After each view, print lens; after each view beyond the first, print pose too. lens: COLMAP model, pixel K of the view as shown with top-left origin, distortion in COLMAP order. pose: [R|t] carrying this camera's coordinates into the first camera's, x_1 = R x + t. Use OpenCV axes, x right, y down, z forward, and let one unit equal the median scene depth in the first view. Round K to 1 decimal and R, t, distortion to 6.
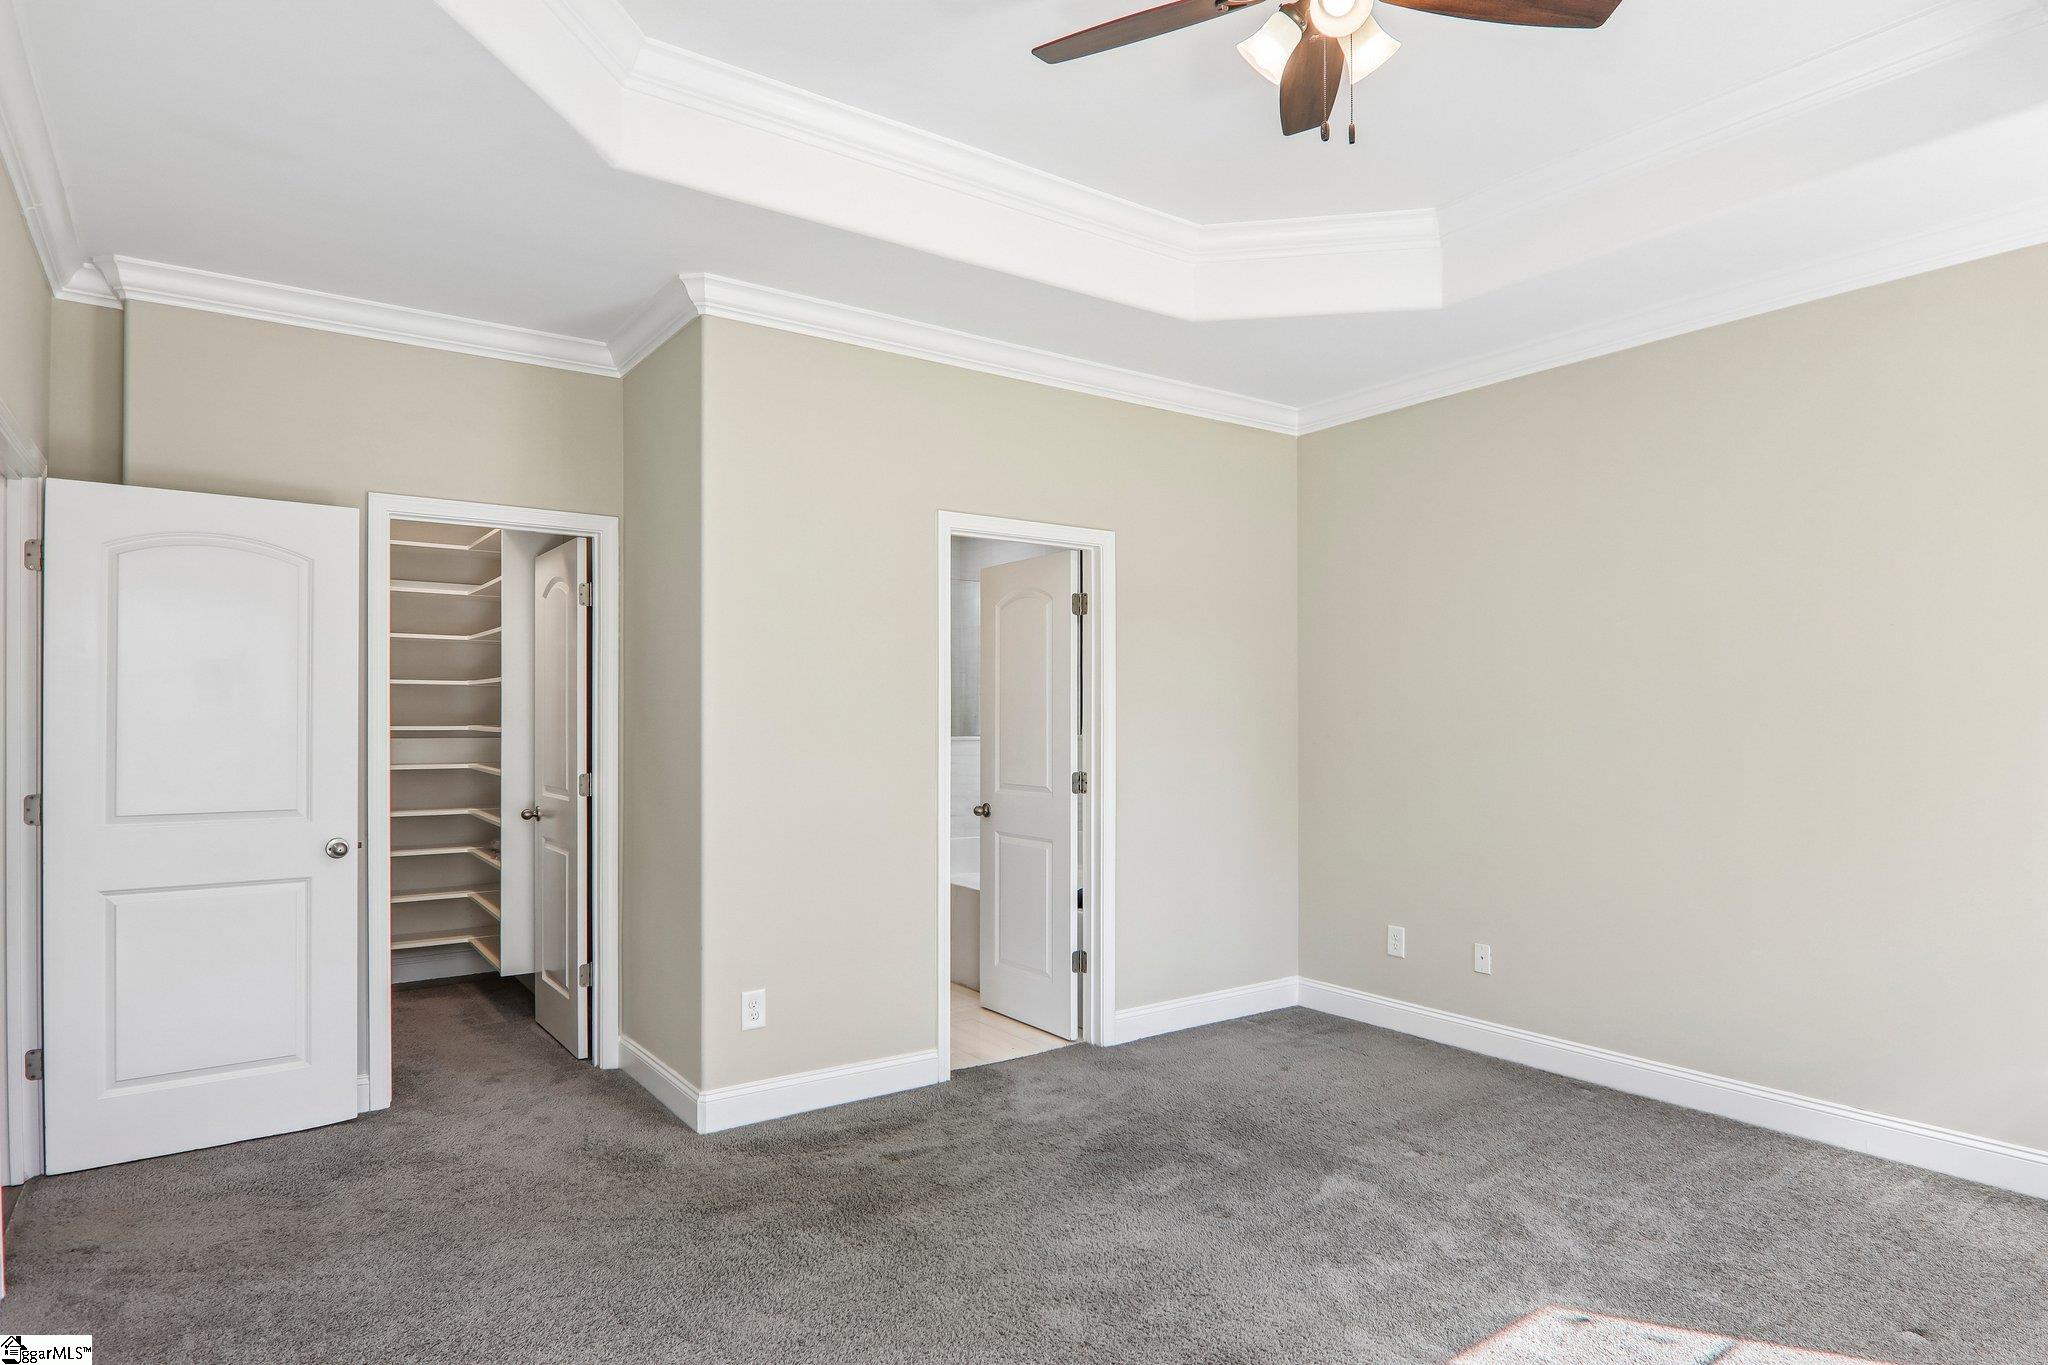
lens RADIAL K [[1169.0, 0, 1028.1], [0, 1169.0, 726.2], [0, 0, 1]] dist [-0.000395, -0.000311]
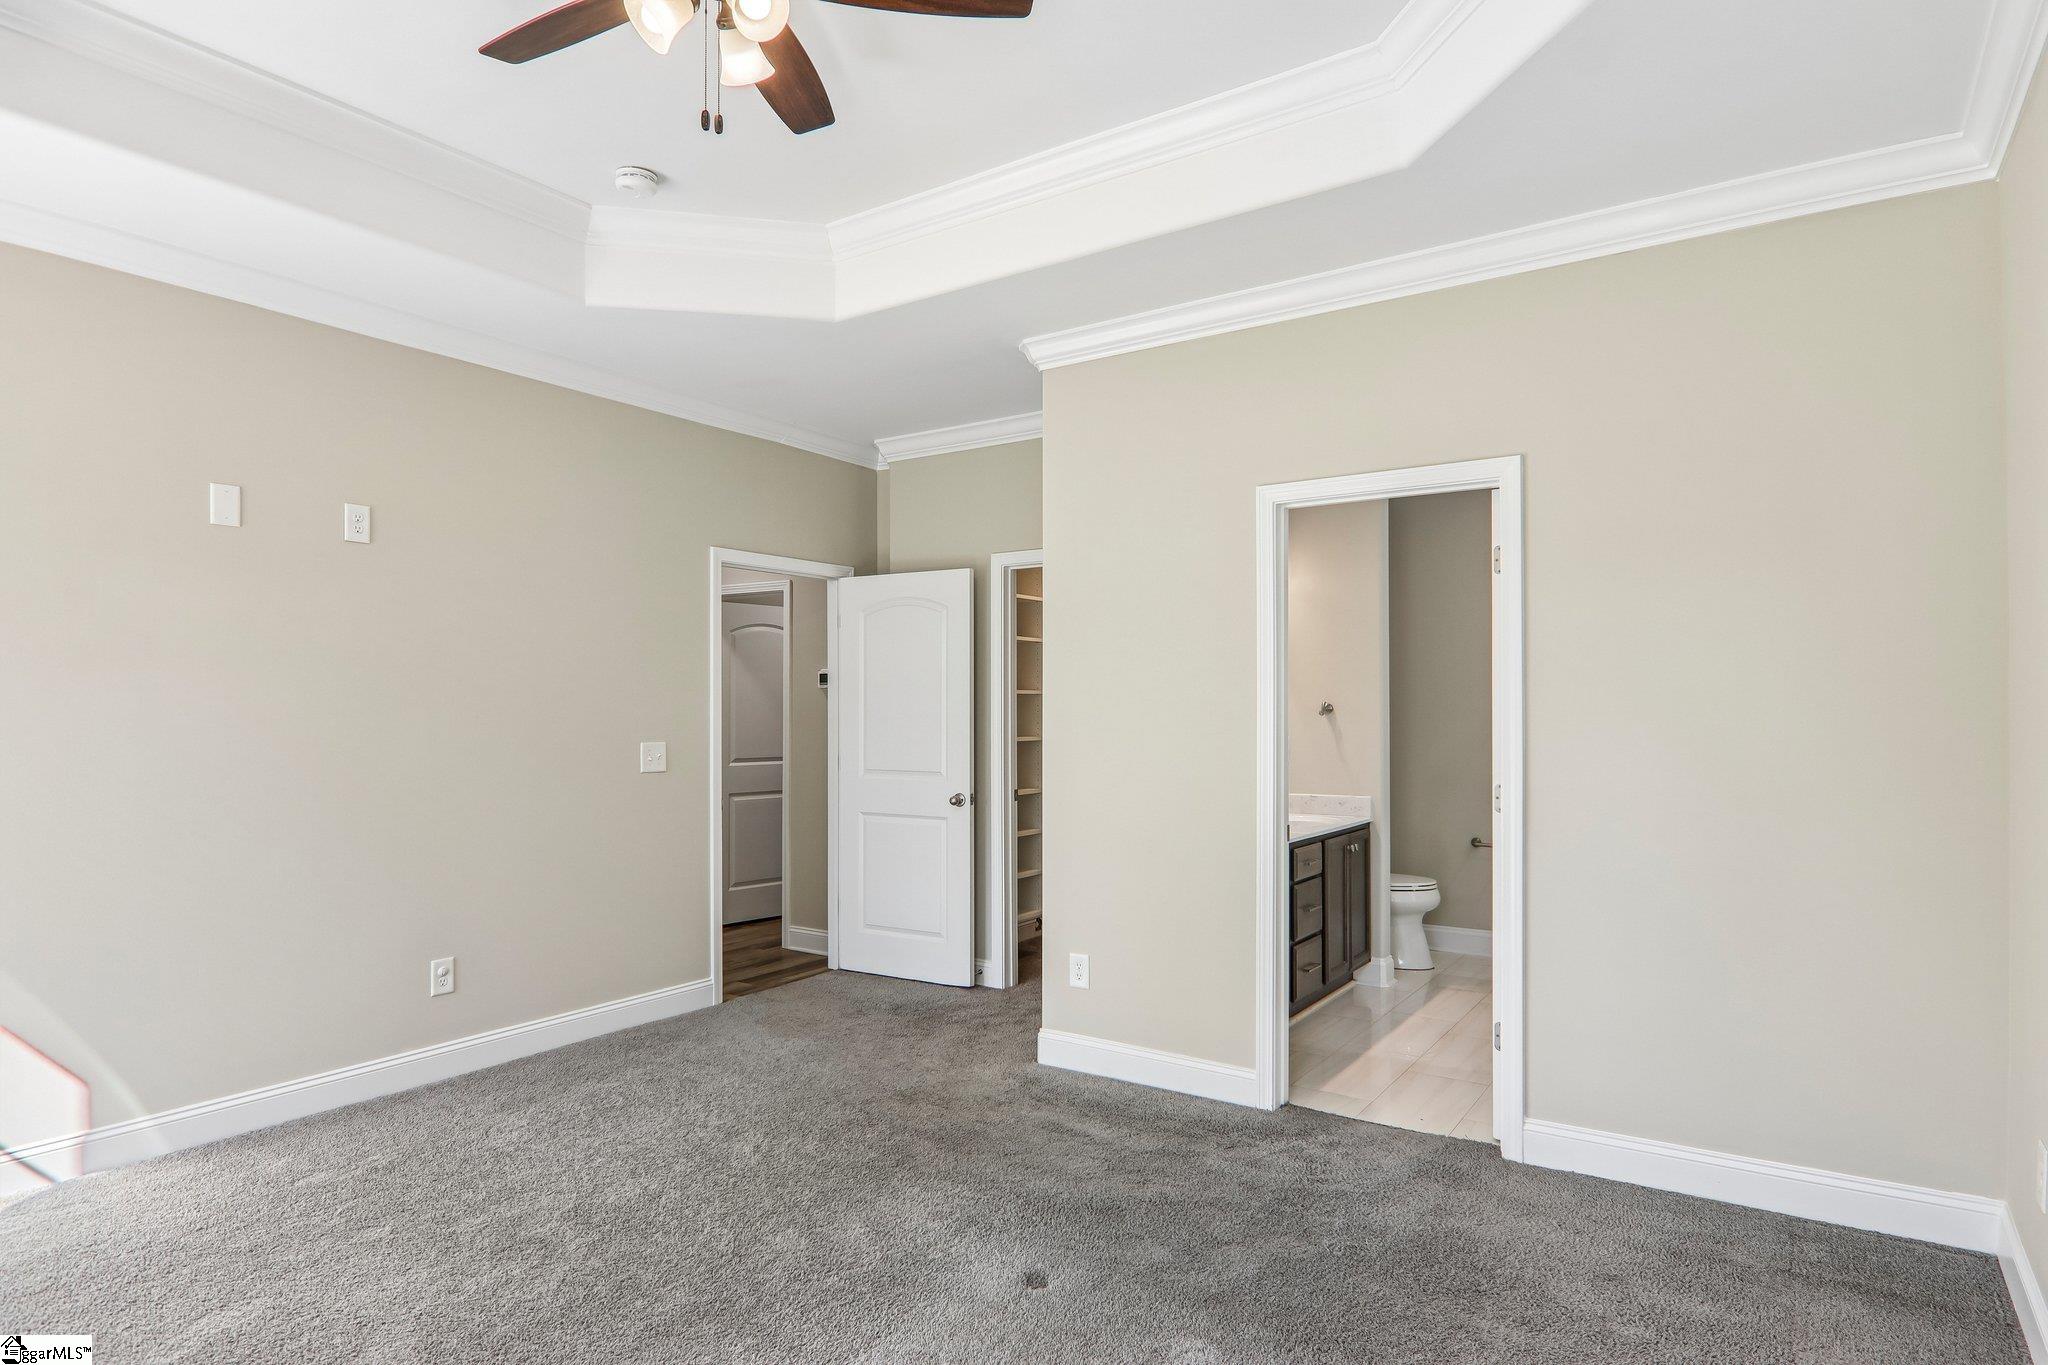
lens RADIAL K [[1137.5, 0, 1030.9], [0, 1137.5, 695.1], [0, 0, 1]] dist [0.000391, -0.000376]
pose [[0.347186, -0.015611, -0.937666, 0.702956], [-0.004287, 0.999825, -0.018234, -0.001193], [0.937786, 0.010350, 0.347058, 0.521818]]
